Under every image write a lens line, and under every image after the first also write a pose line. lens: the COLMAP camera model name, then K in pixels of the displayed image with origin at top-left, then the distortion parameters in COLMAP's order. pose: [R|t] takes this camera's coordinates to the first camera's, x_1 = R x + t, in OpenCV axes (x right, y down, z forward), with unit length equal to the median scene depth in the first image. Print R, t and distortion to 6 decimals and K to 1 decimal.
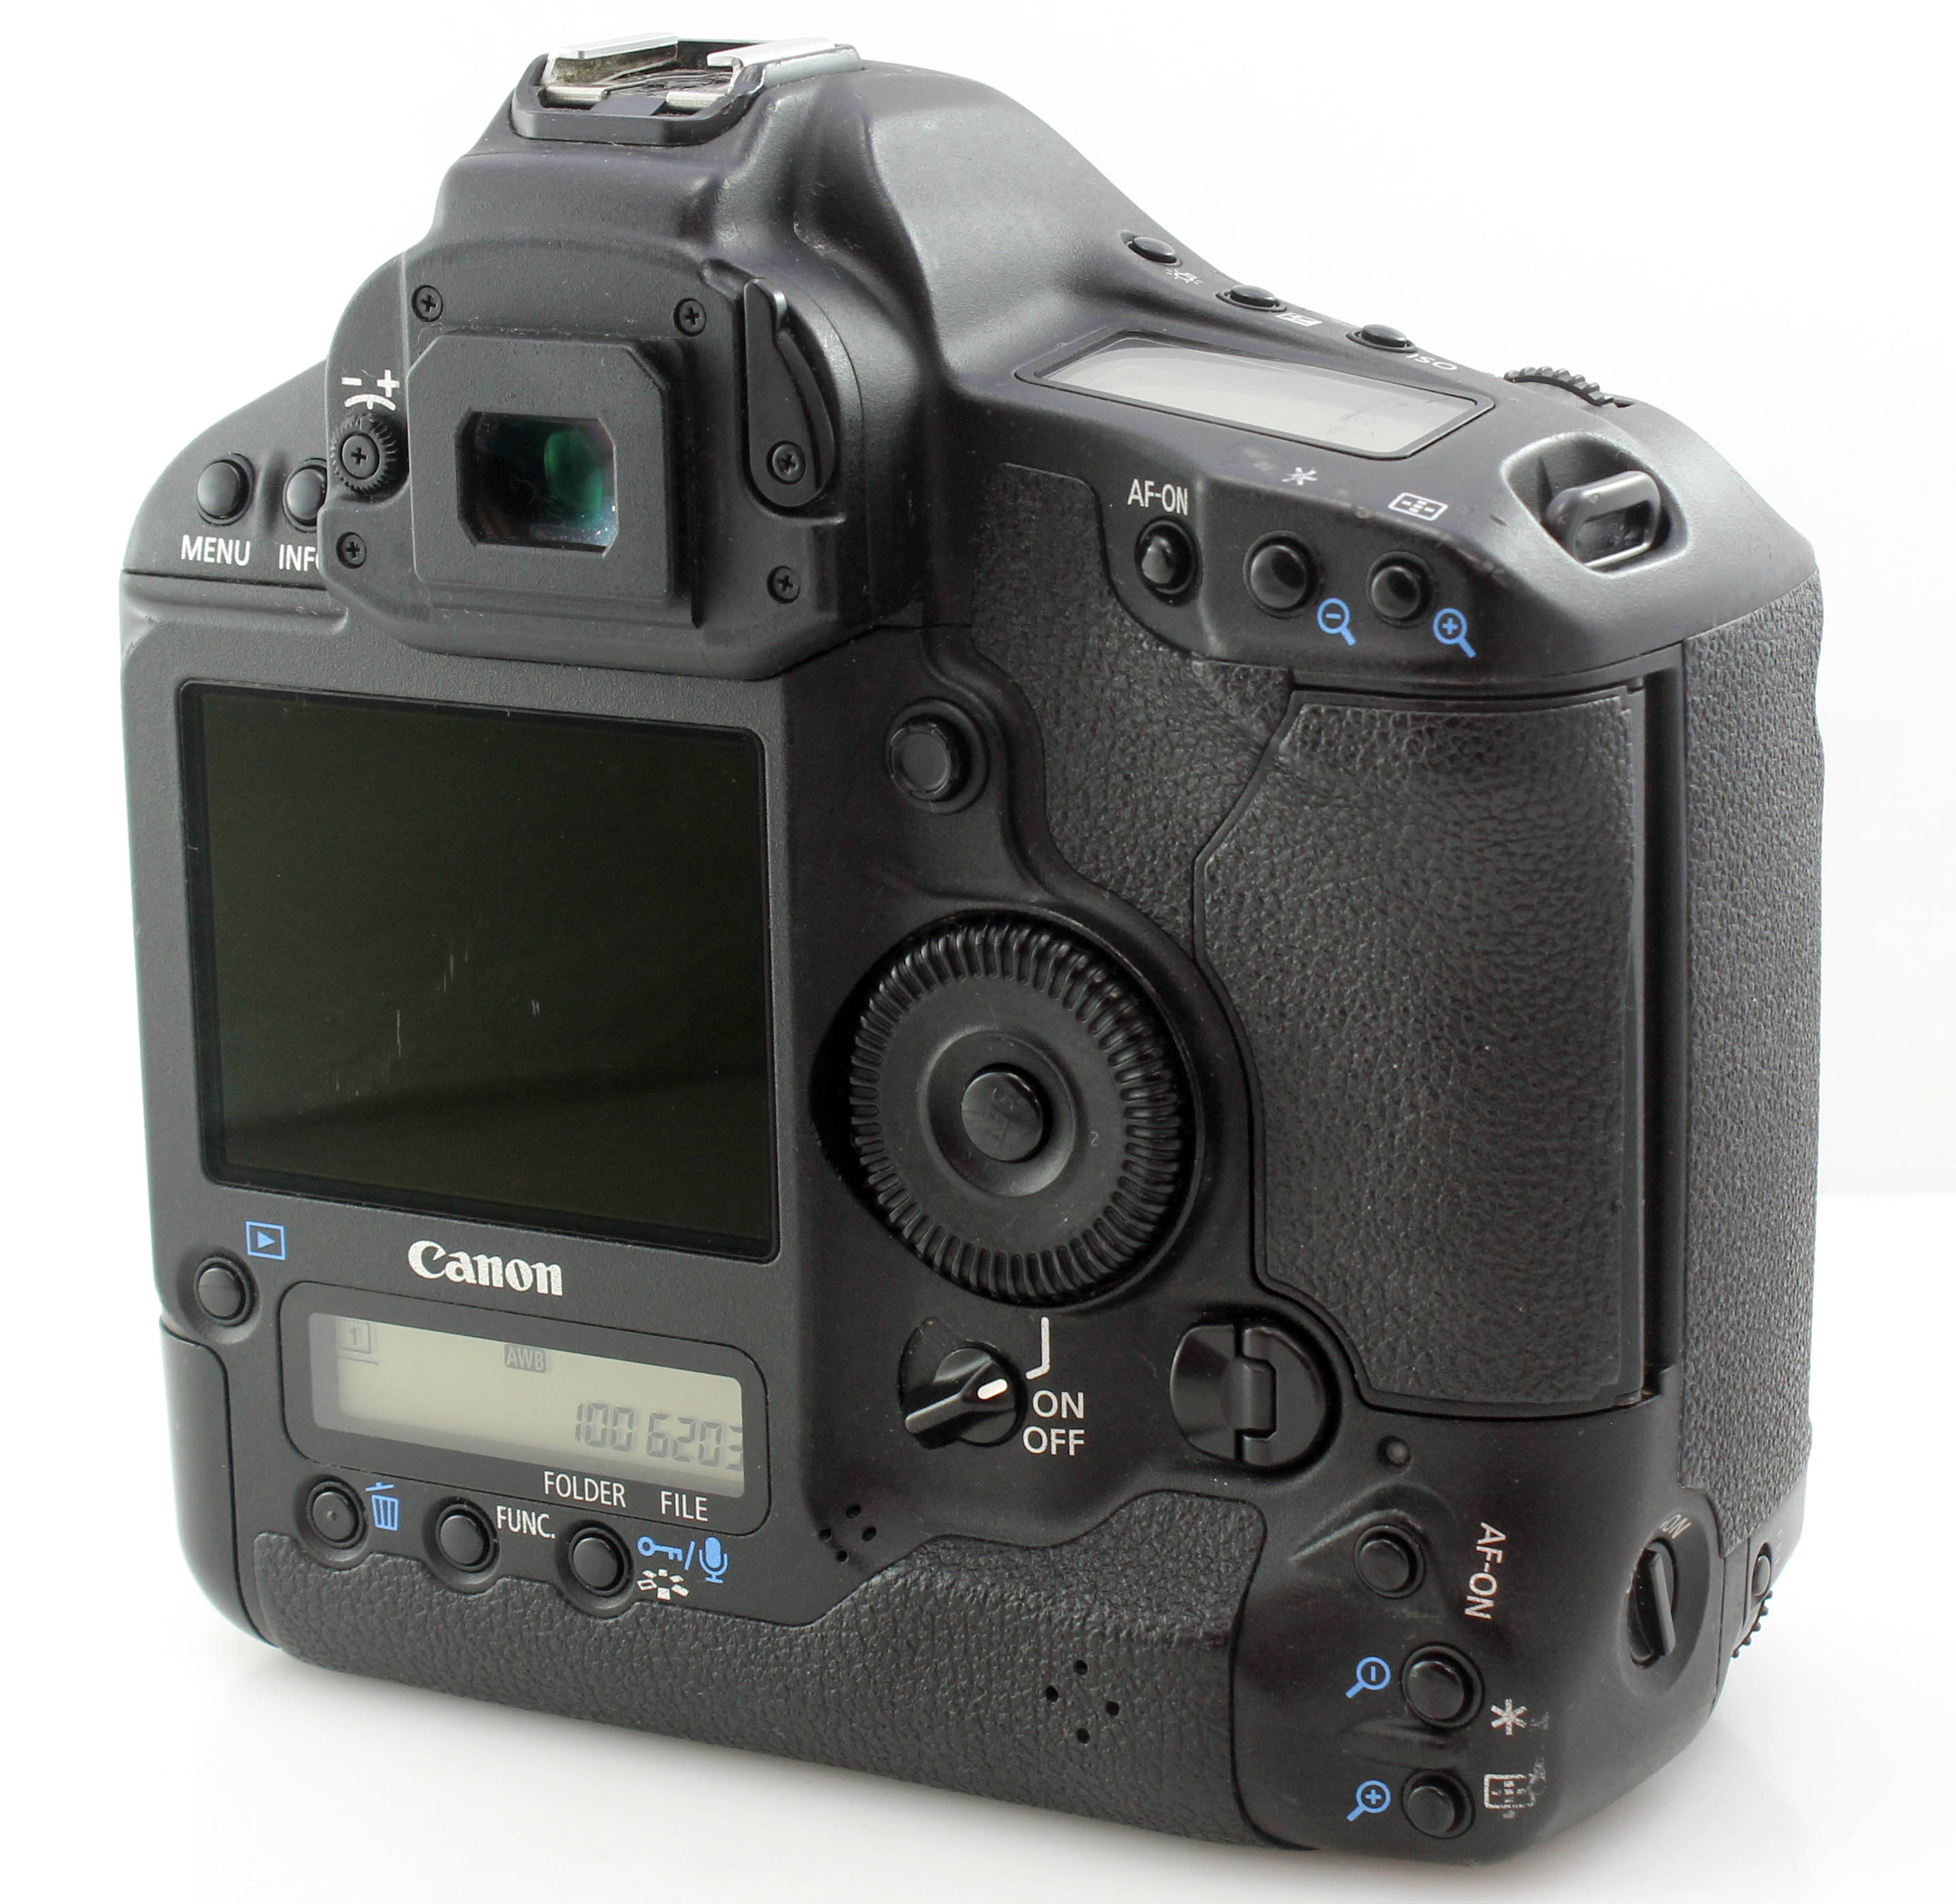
lens RADIAL K [[5594.2, 0, 979.2], [0, 5594.2, 944.7], [0, 0, 1]] dist [0.307660, 0.000000]
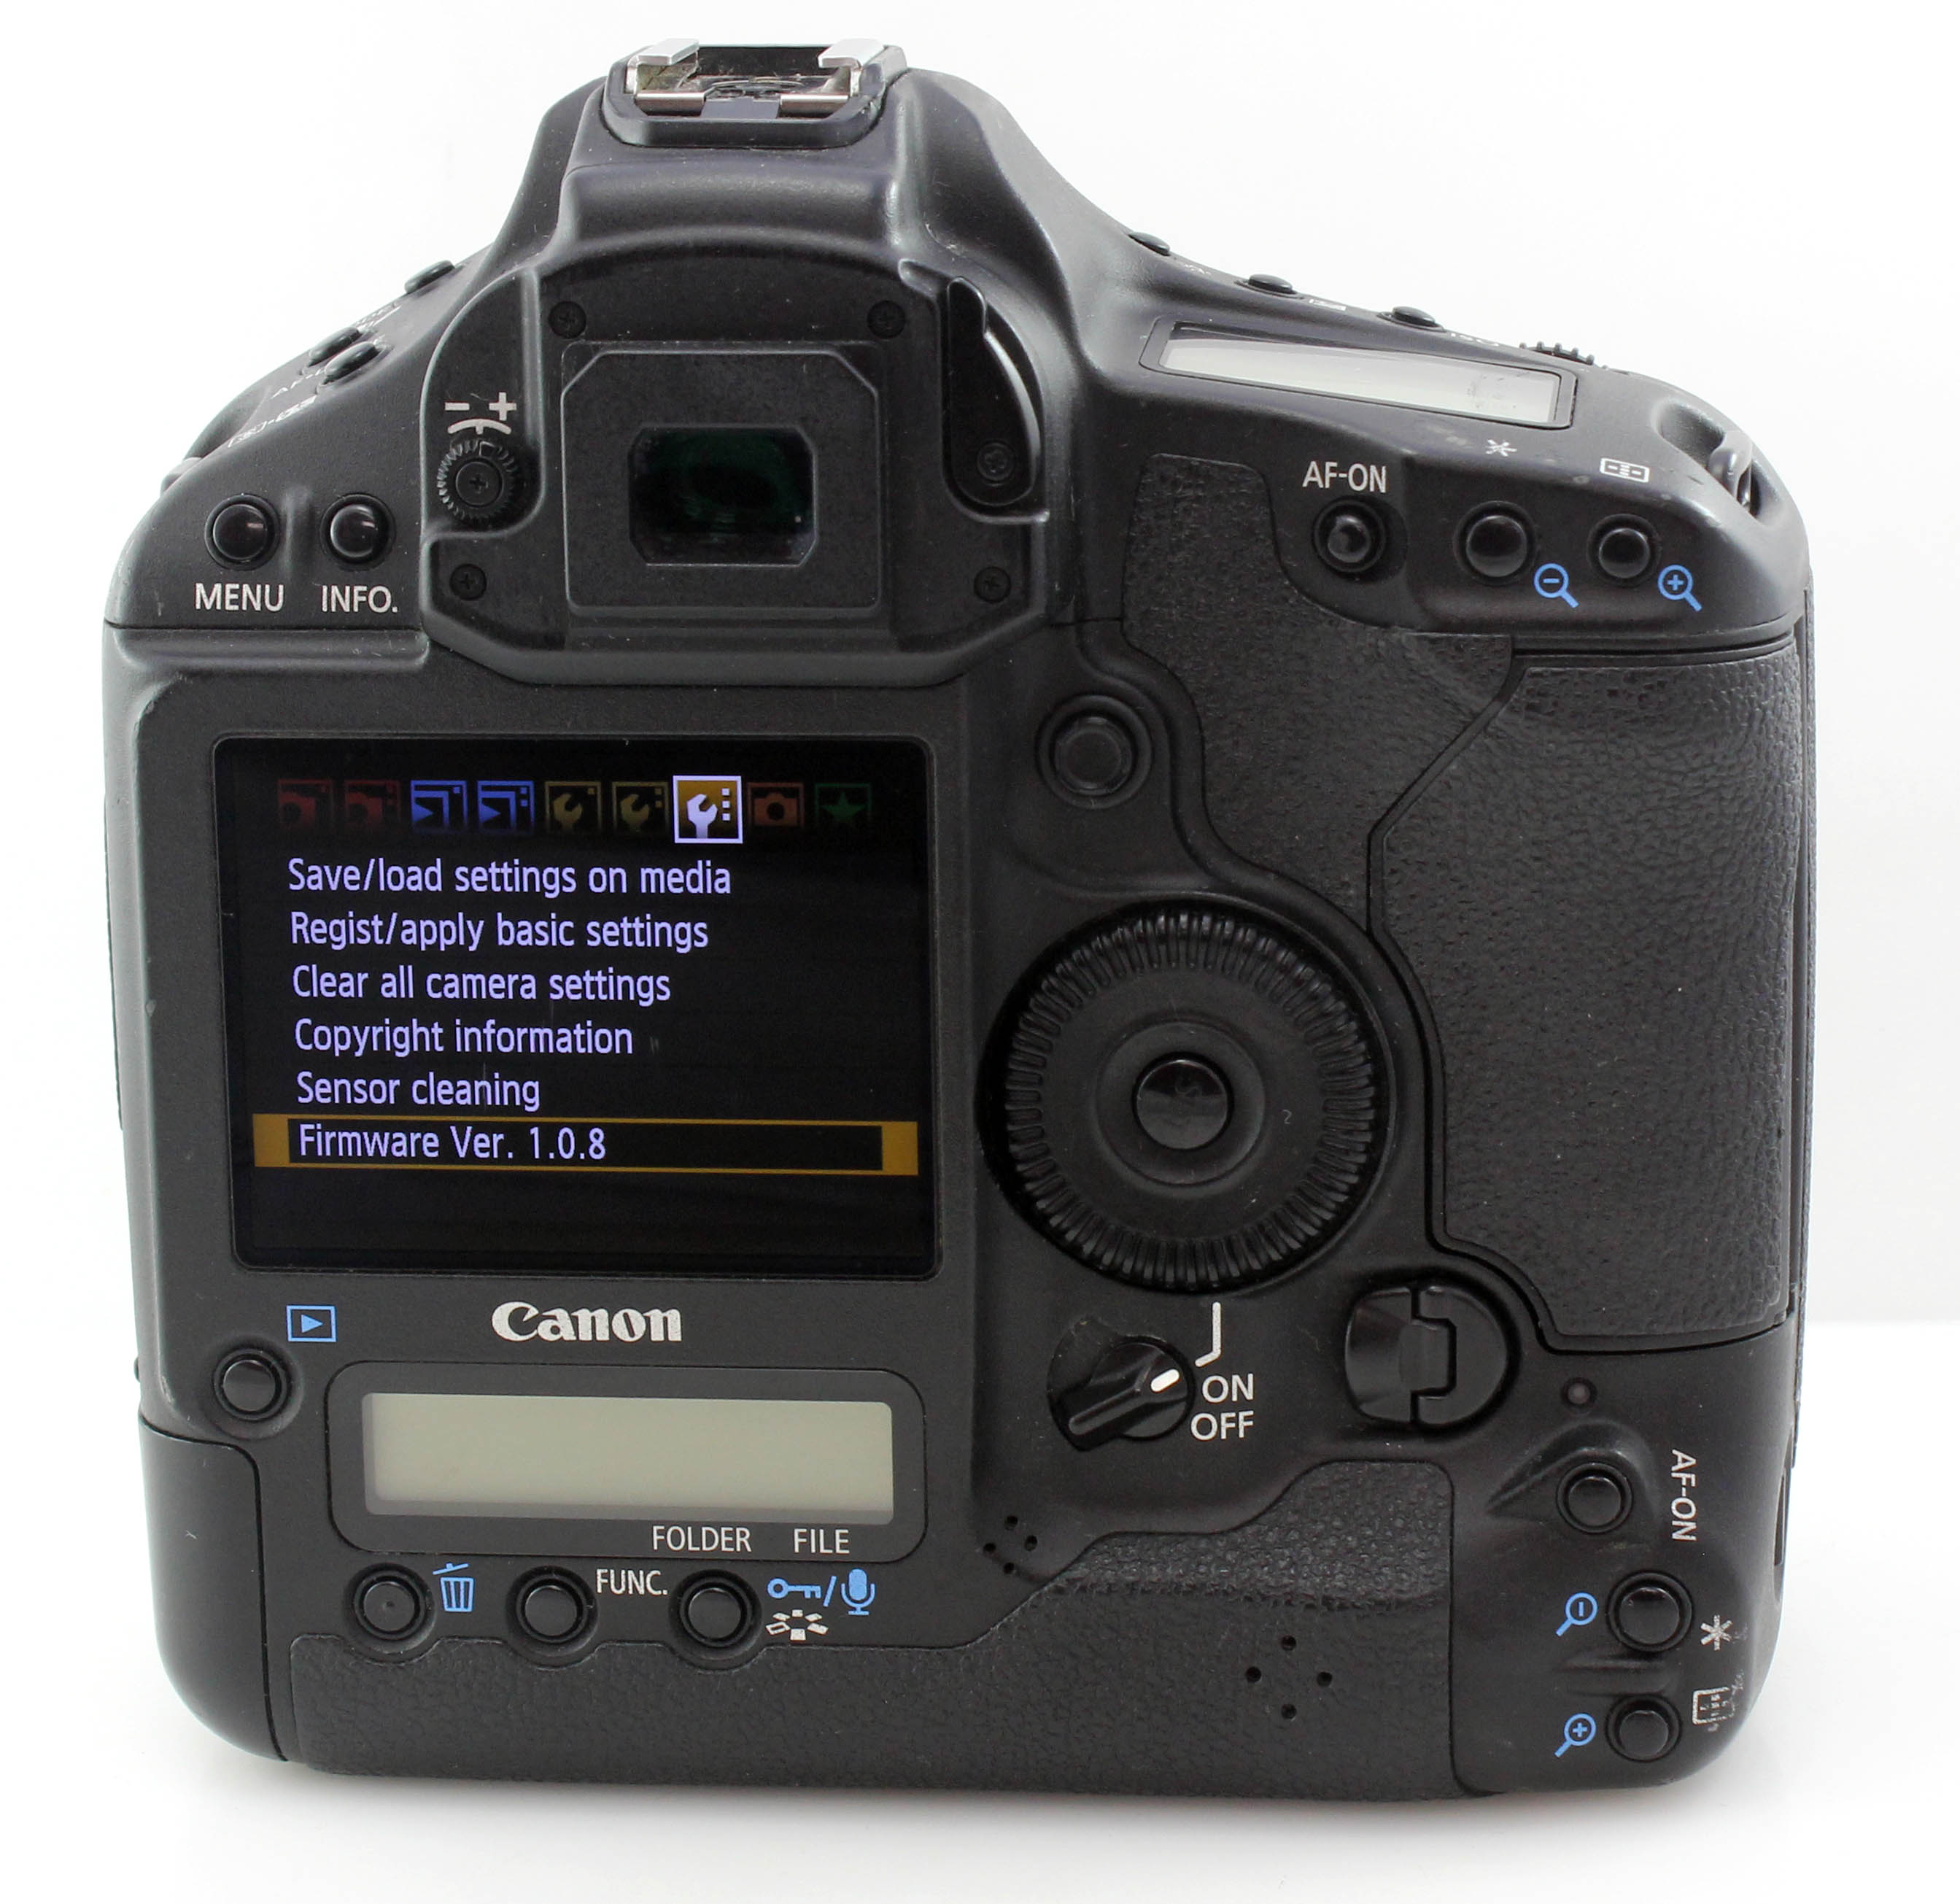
lens RADIAL K [[5606.3, 0, 981.9], [0, 5606.3, 957.6], [0, 0, 1]] dist [0.307660, 0.000000]
pose [[0.915041, -0.079786, 0.395391, -0.420380], [0.087074, 0.996202, -0.000489, 0.001638], [-0.393851, 0.034875, 0.918513, 0.088169]]
